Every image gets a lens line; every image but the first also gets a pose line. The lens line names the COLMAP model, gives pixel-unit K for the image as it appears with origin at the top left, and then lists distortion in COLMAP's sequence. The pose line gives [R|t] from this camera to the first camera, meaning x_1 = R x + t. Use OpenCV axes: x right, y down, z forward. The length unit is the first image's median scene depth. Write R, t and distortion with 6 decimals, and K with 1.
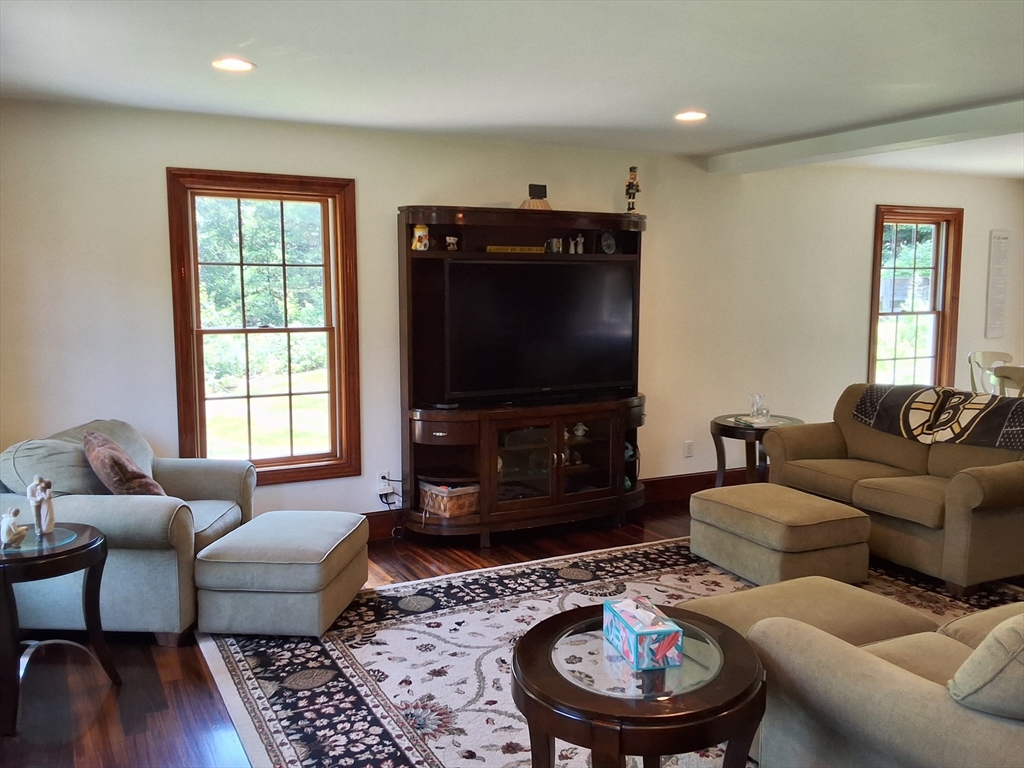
lens RADIAL K [[904.4, 0, 512.0], [0, 904.4, 384.0], [0, 0, 1]] dist [0.139076, -0.232929]
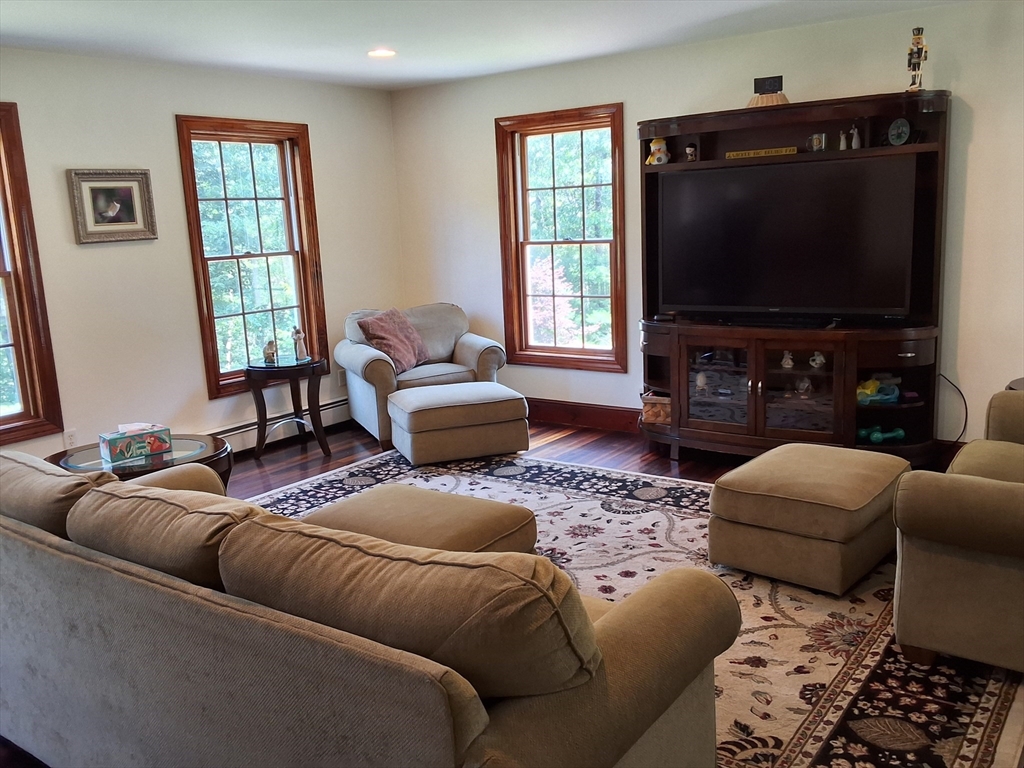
lens RADIAL K [[904.4, 0, 512.0], [0, 904.4, 384.0], [0, 0, 1]] dist [0.139076, -0.232929]
pose [[0.437562, 0.147676, -0.886978, 0.894674], [-0.058358, 0.989006, 0.135874, -0.035844], [0.897292, -0.007691, 0.441370, 0.444435]]
